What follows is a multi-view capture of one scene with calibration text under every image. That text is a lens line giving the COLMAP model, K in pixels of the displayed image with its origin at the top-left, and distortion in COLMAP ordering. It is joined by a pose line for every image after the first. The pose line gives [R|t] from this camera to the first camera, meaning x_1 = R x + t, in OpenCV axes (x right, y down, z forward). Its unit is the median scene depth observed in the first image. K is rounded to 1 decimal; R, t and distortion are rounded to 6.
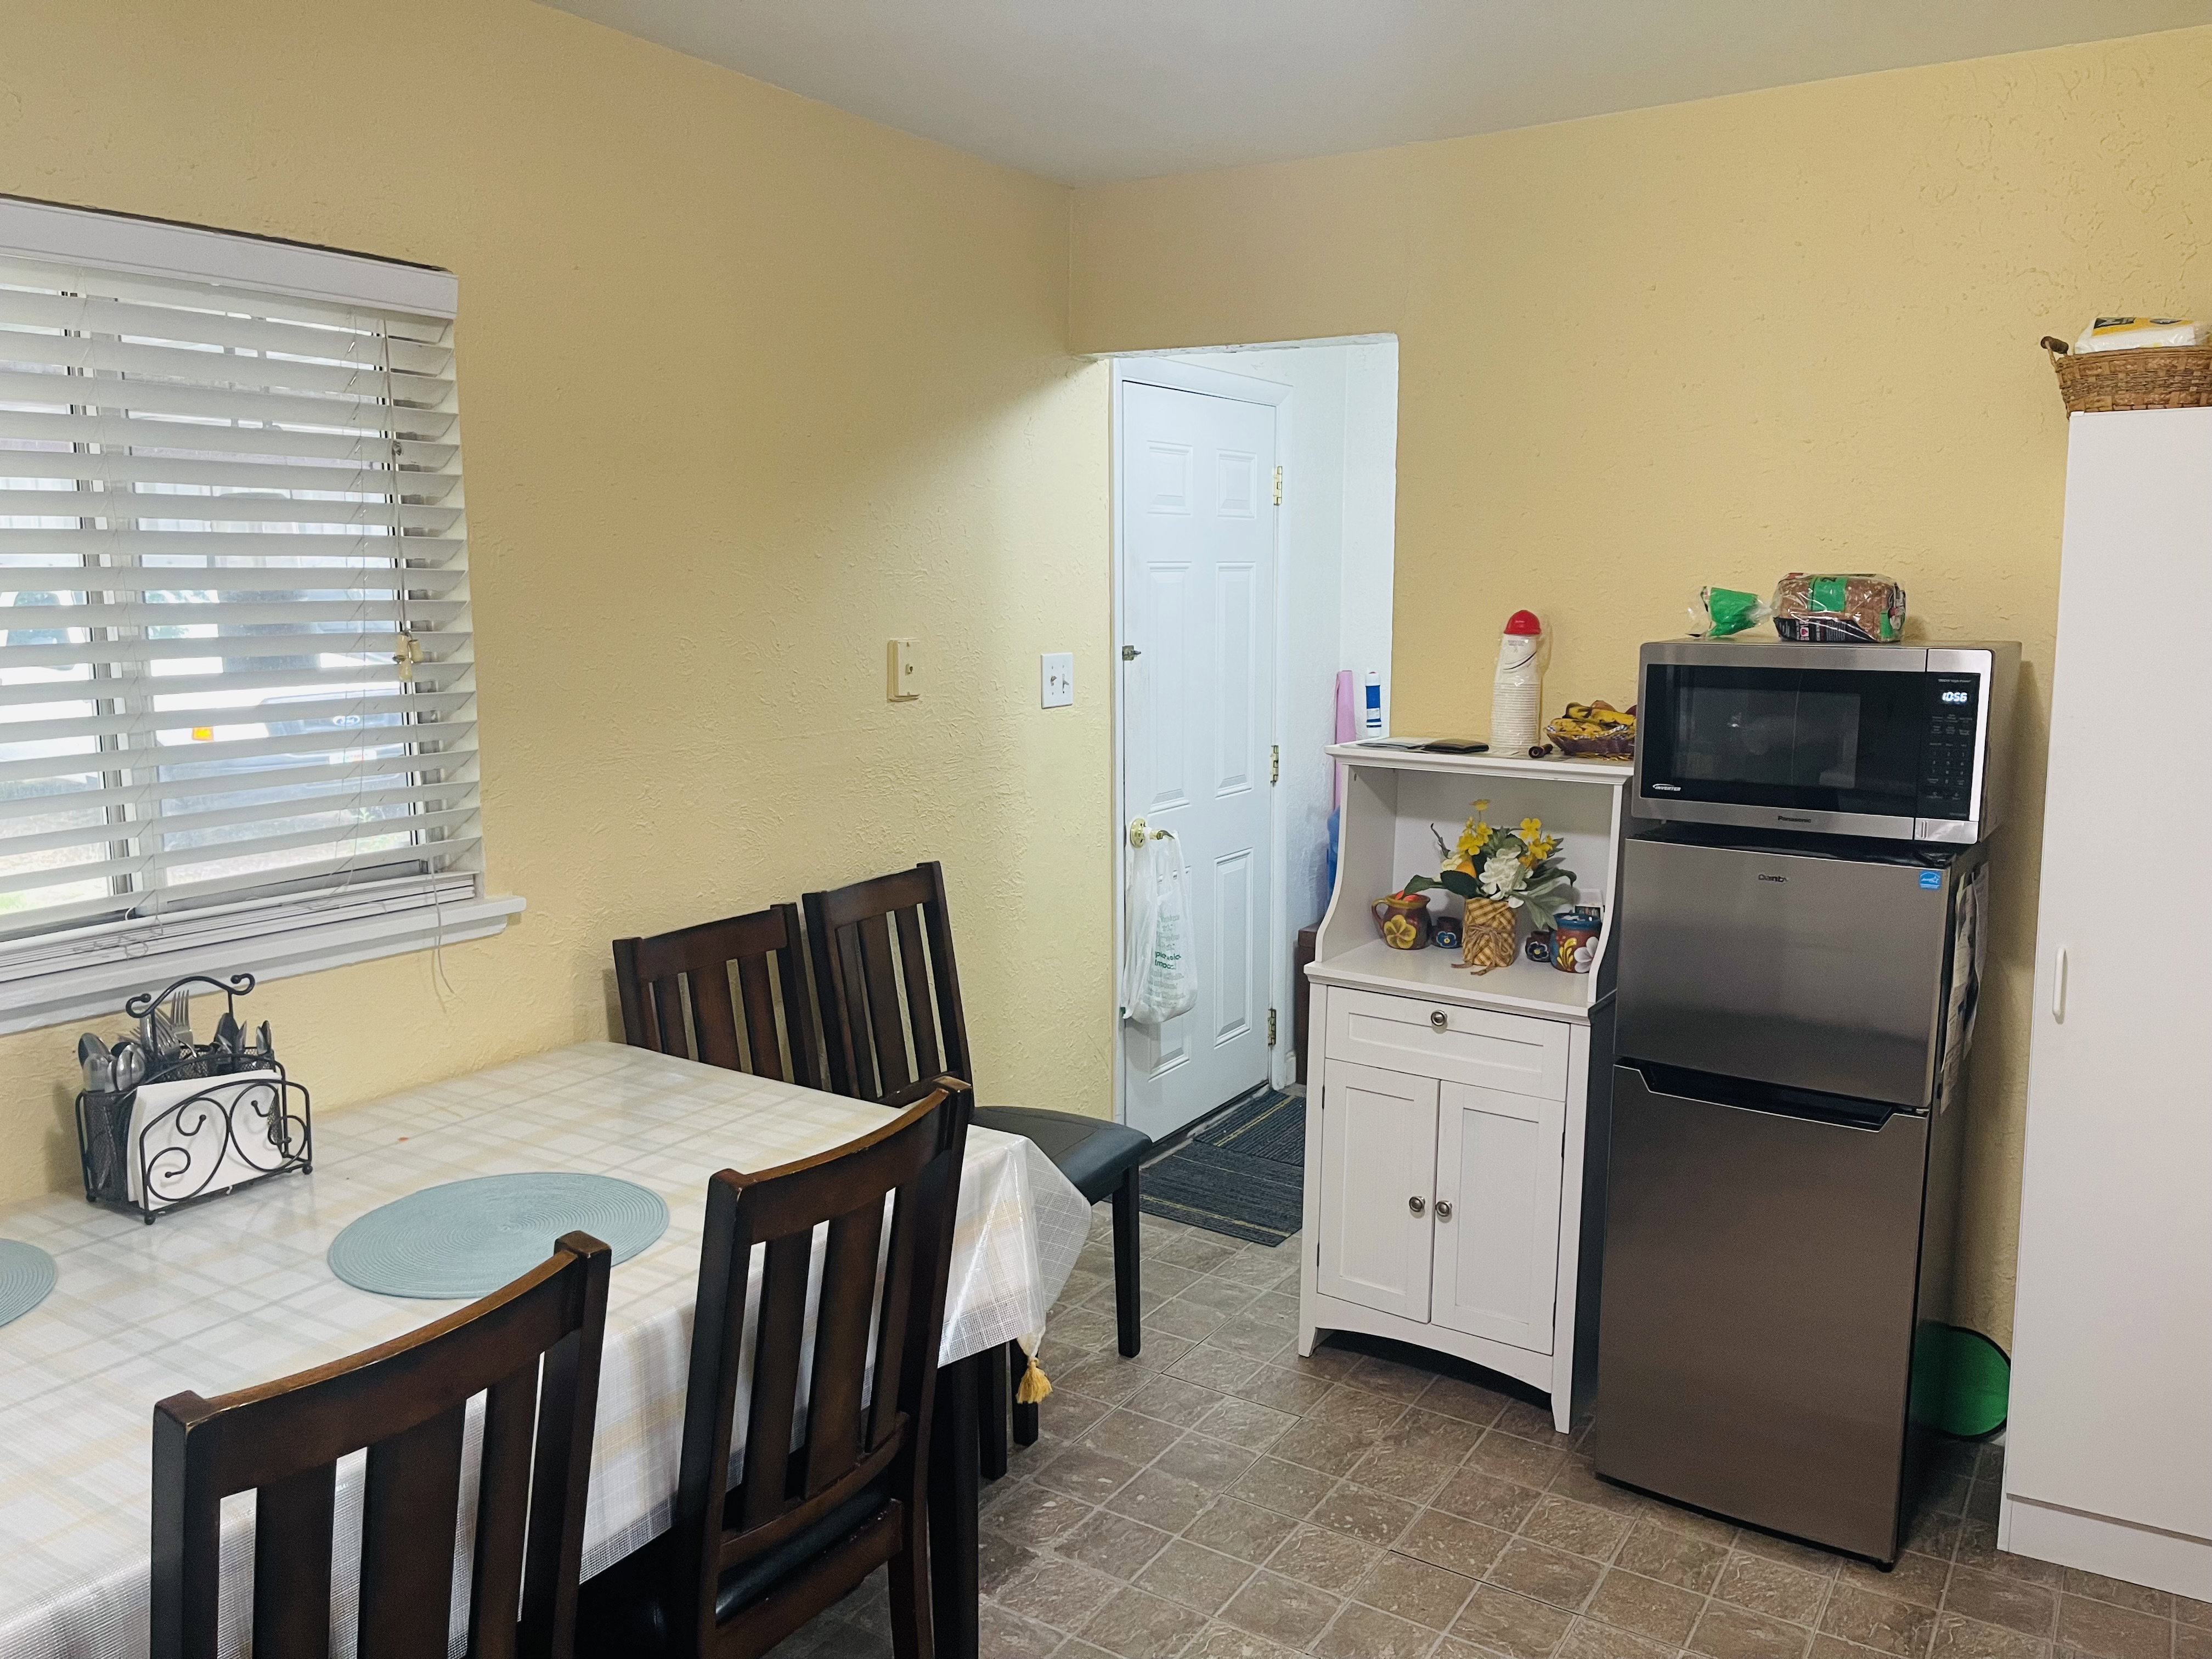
lens RADIAL K [[1655.8, 0, 1102.3], [0, 1655.8, 823.9], [0, 0, 1]] dist [0.020368, -0.003951]
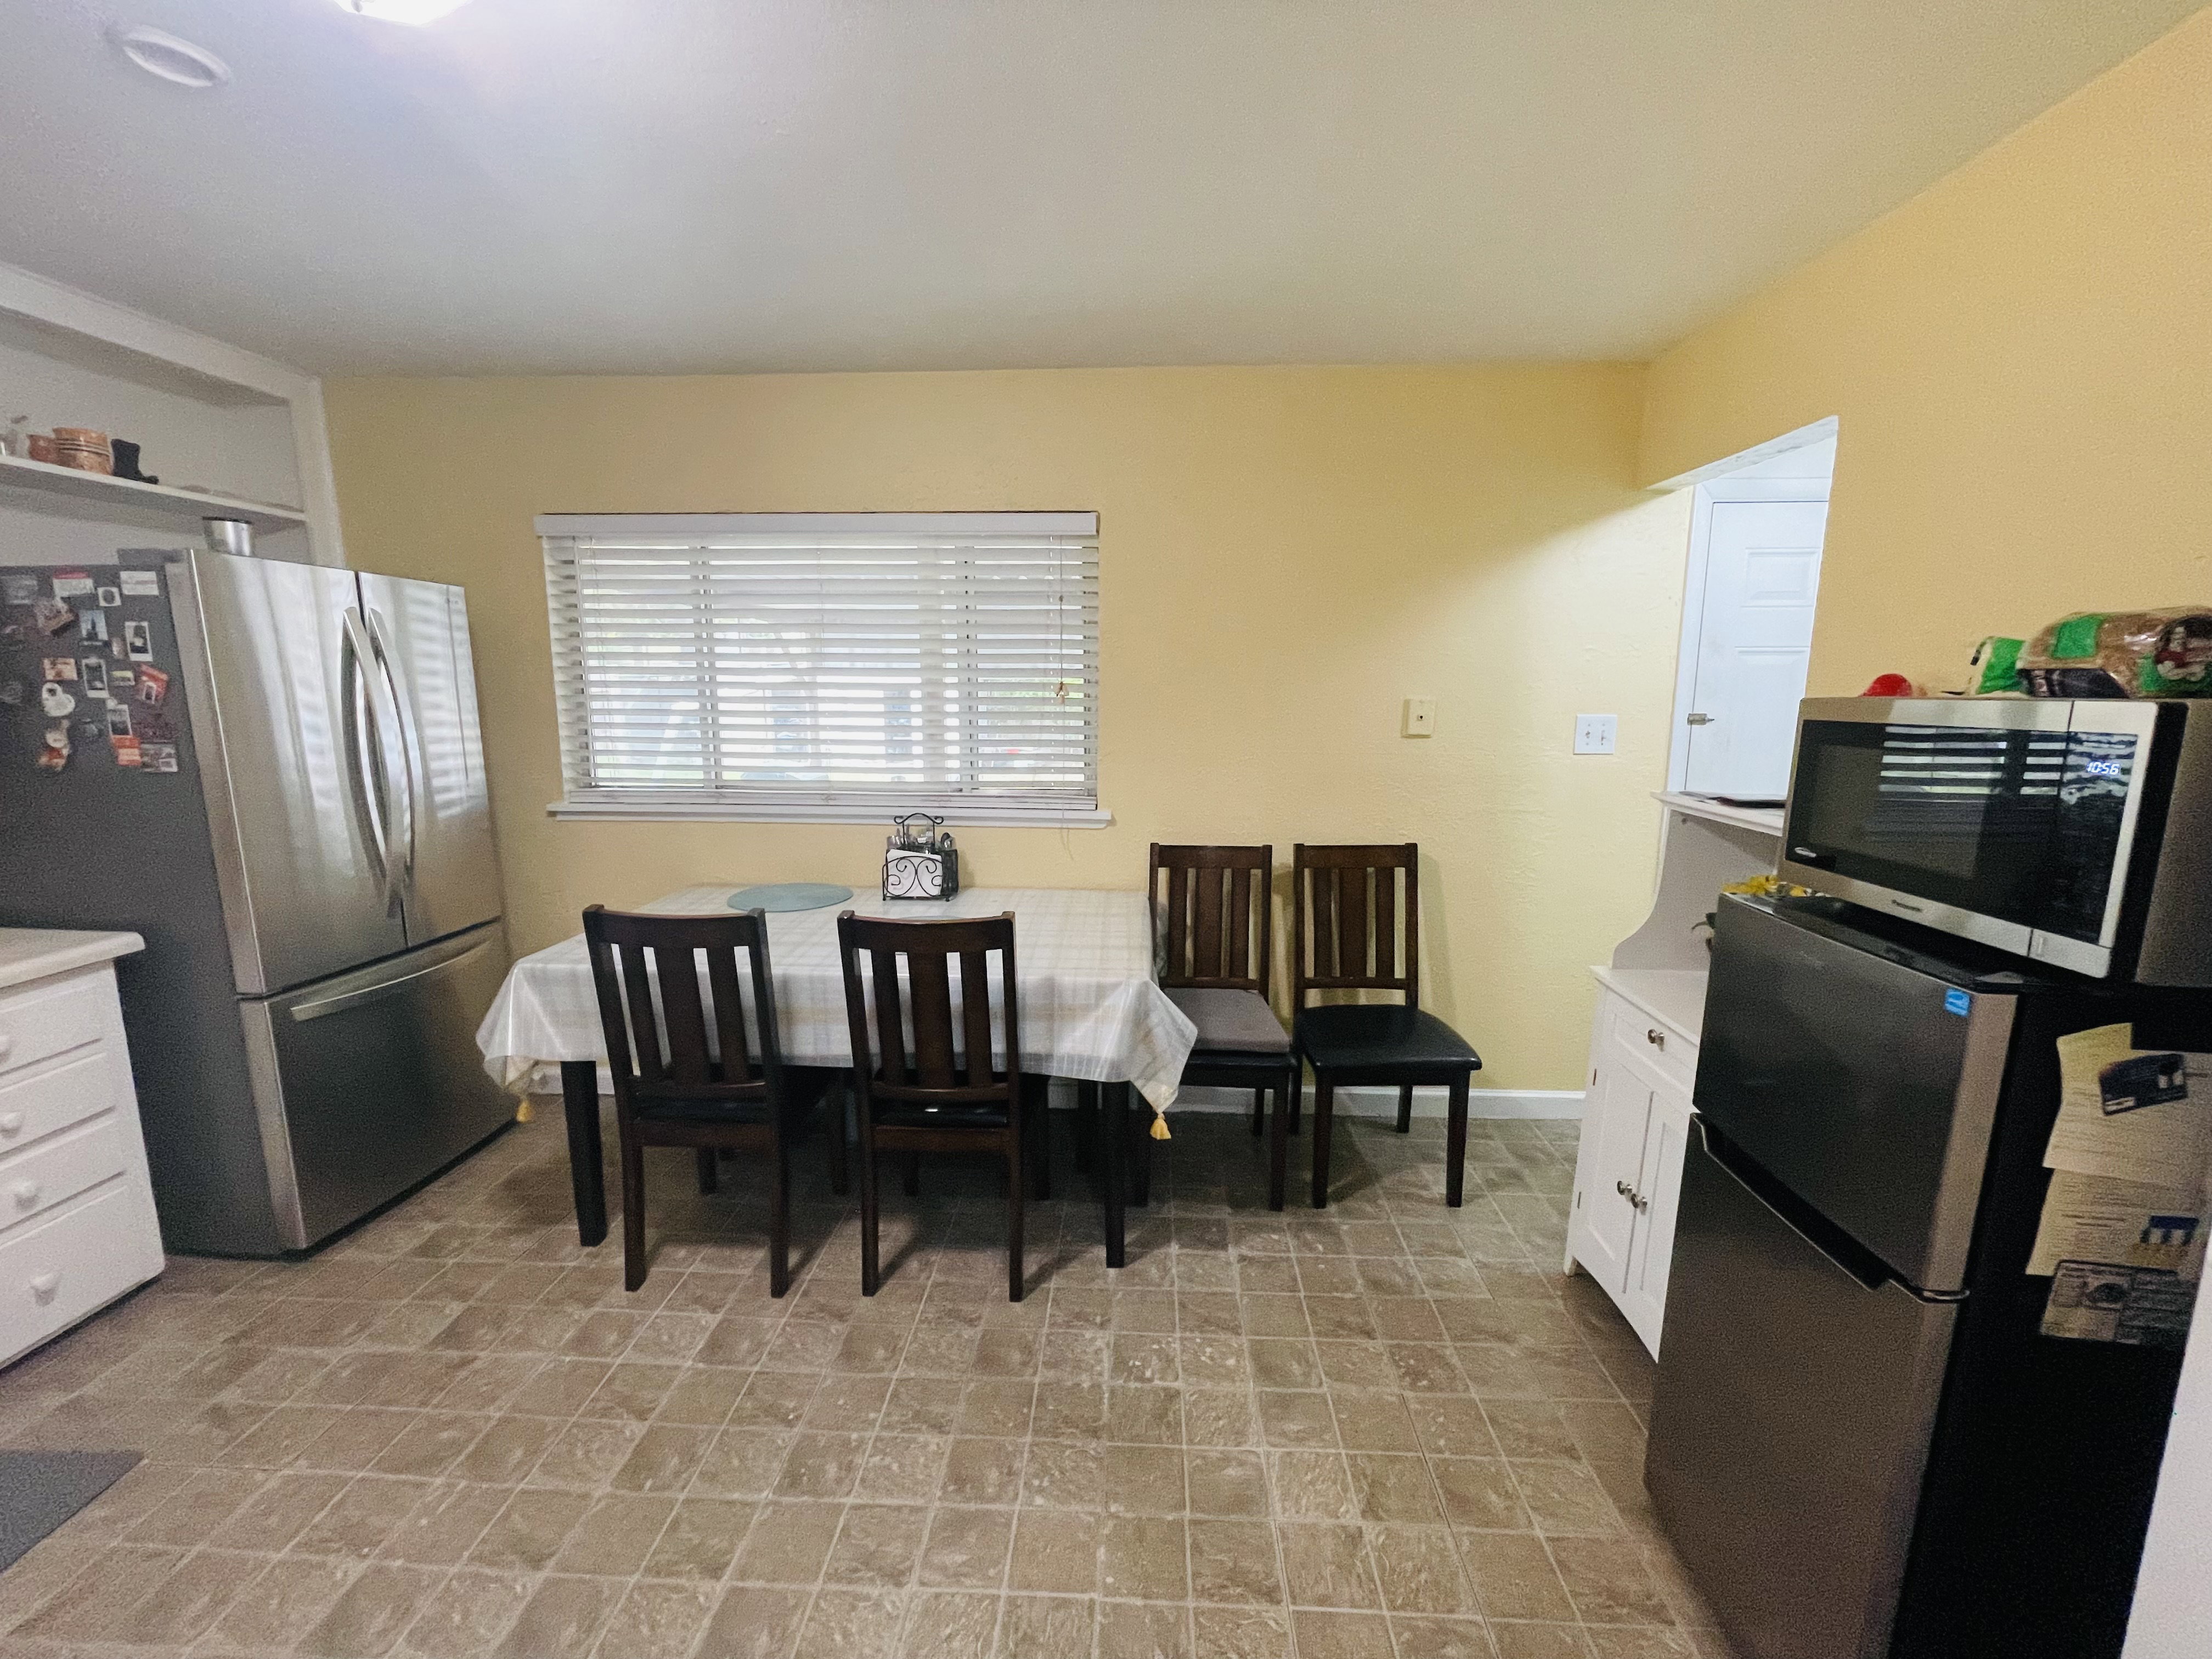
lens RADIAL K [[899.1, 0, 1110.6], [0, 899.1, 838.7], [0, 0, 1]] dist [0.002494, -0.000572]
pose [[0.508192, 0.145590, -0.848849, 0.570453], [-0.133289, 0.987028, 0.089492, -0.022568], [0.850867, 0.067664, 0.521006, 0.397169]]
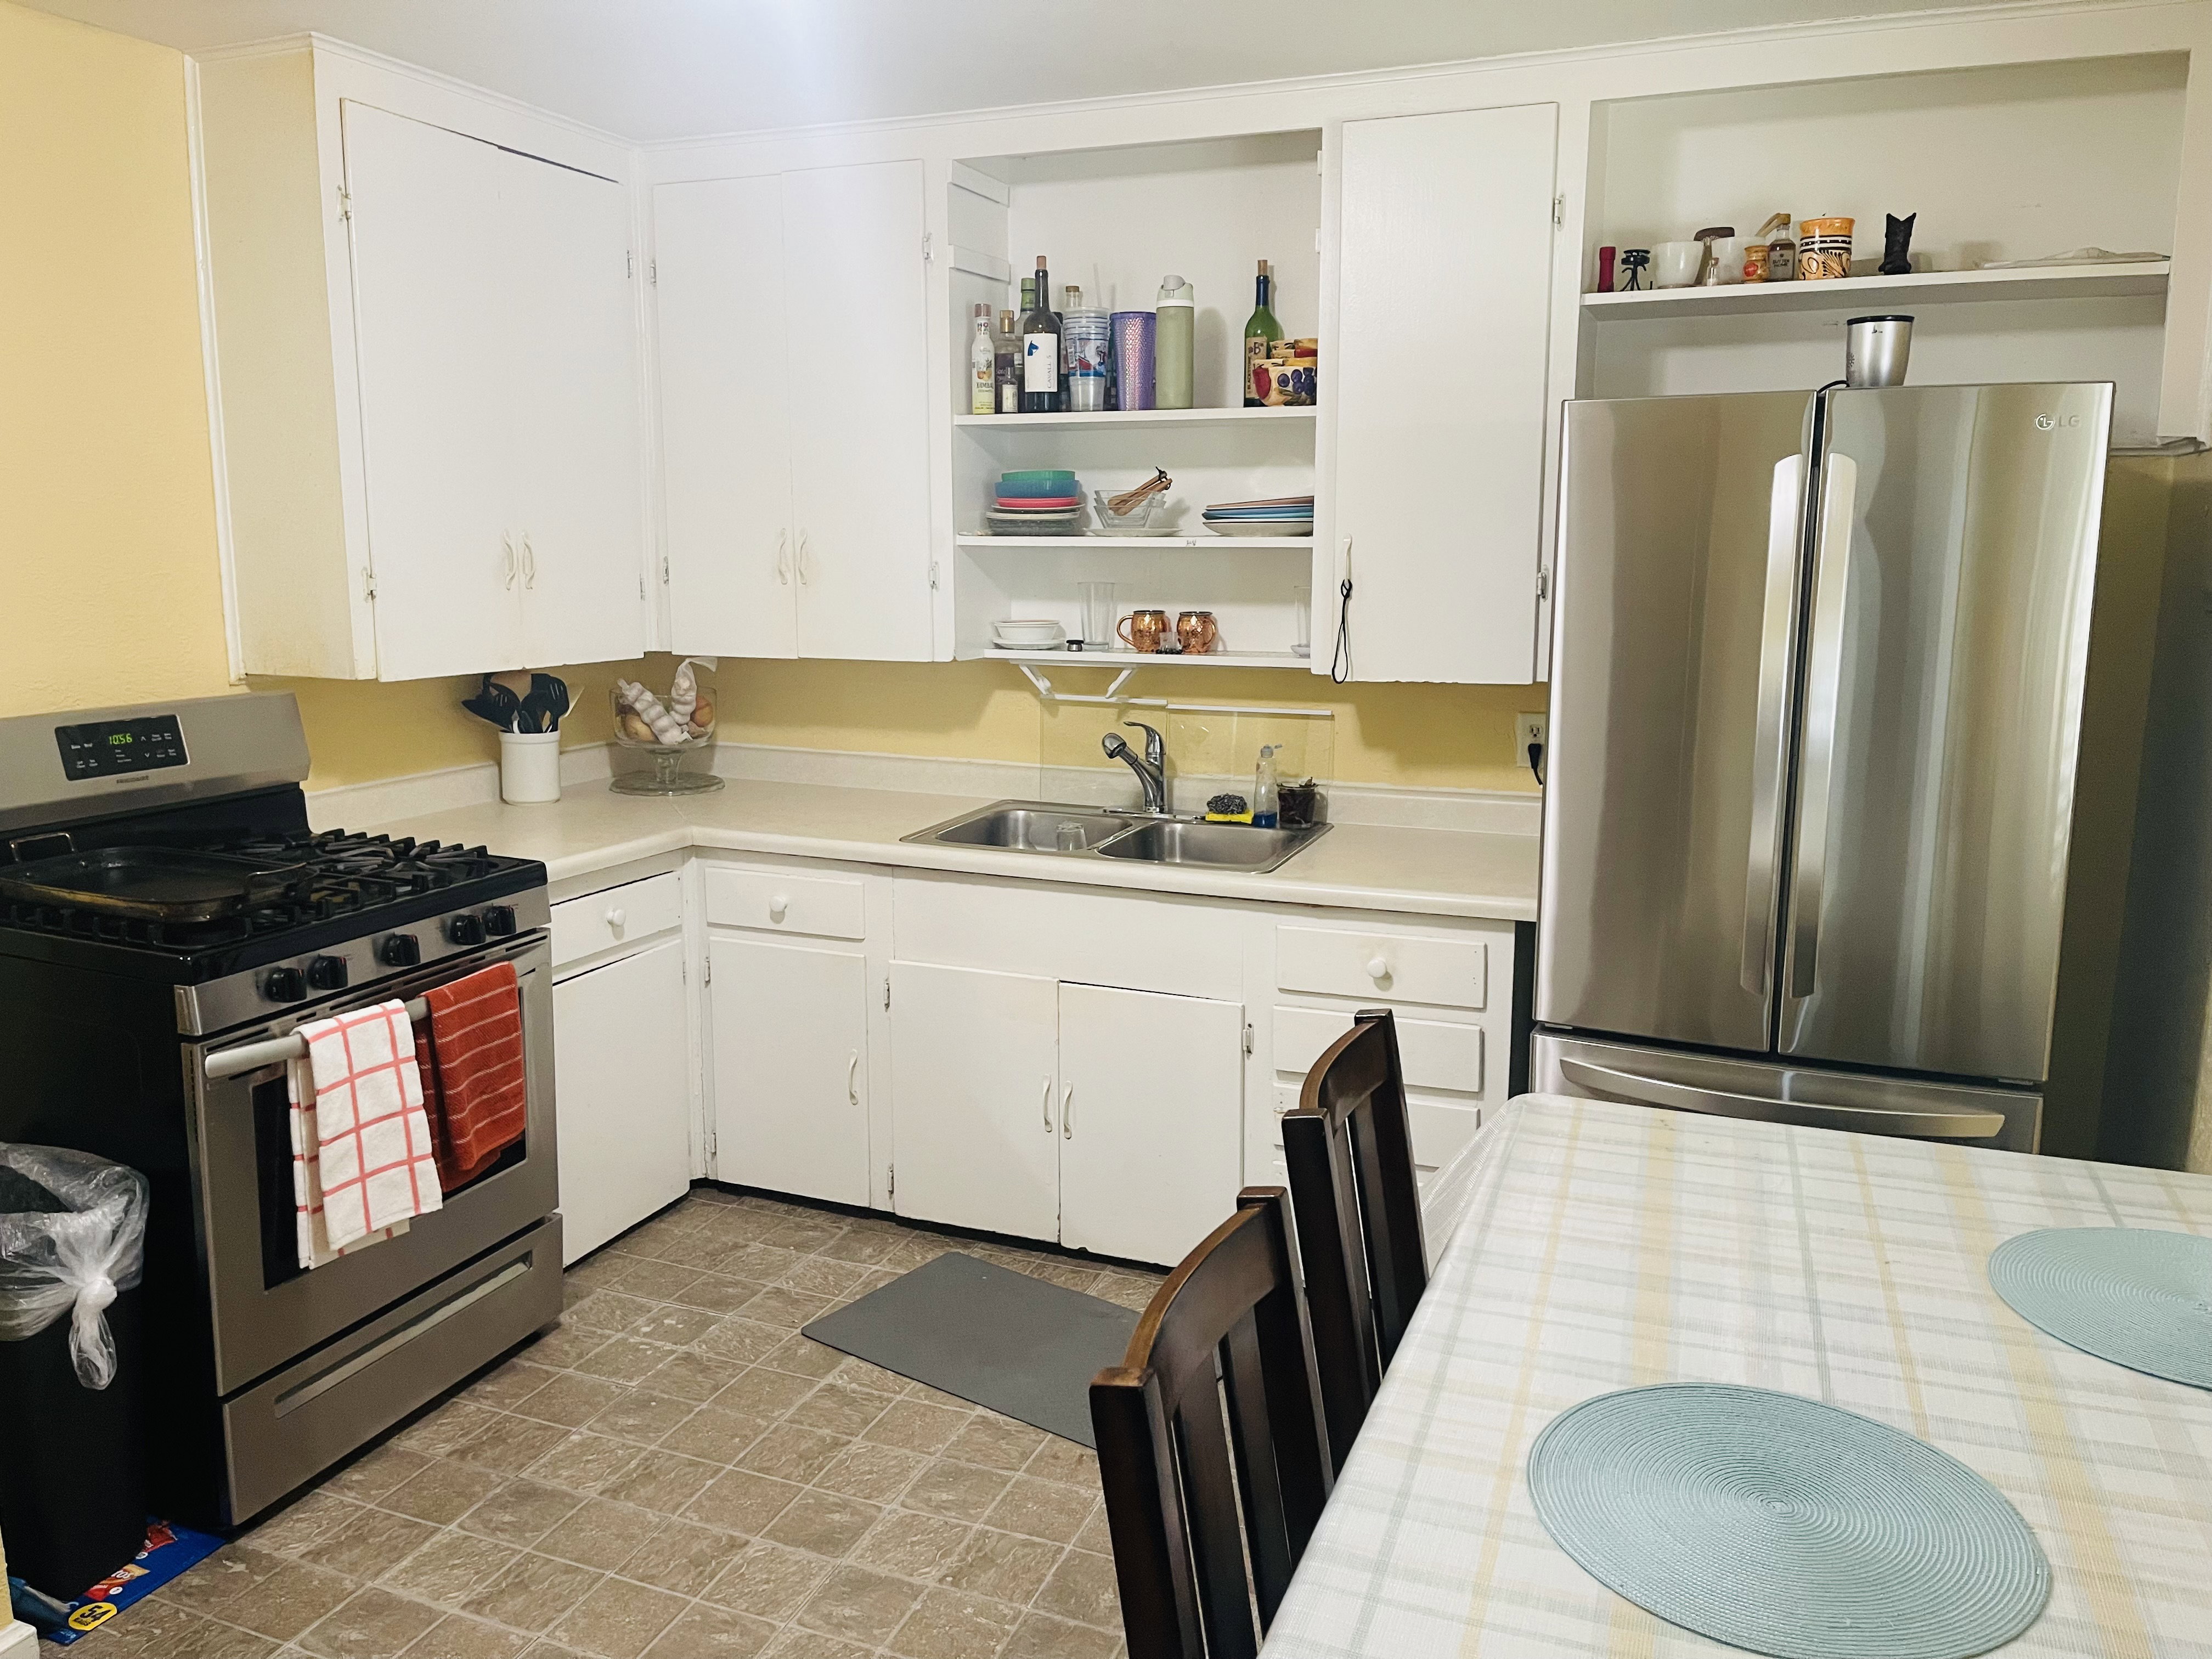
lens RADIAL K [[1655.8, 0, 1106.7], [0, 1655.8, 818.4], [0, 0, 1]] dist [0.020368, -0.003951]
pose [[-0.981077, 0.028658, -0.191486, -0.012836], [-0.035022, 0.946406, 0.321076, -0.162009], [0.190424, 0.321707, -0.927493, 1.058383]]
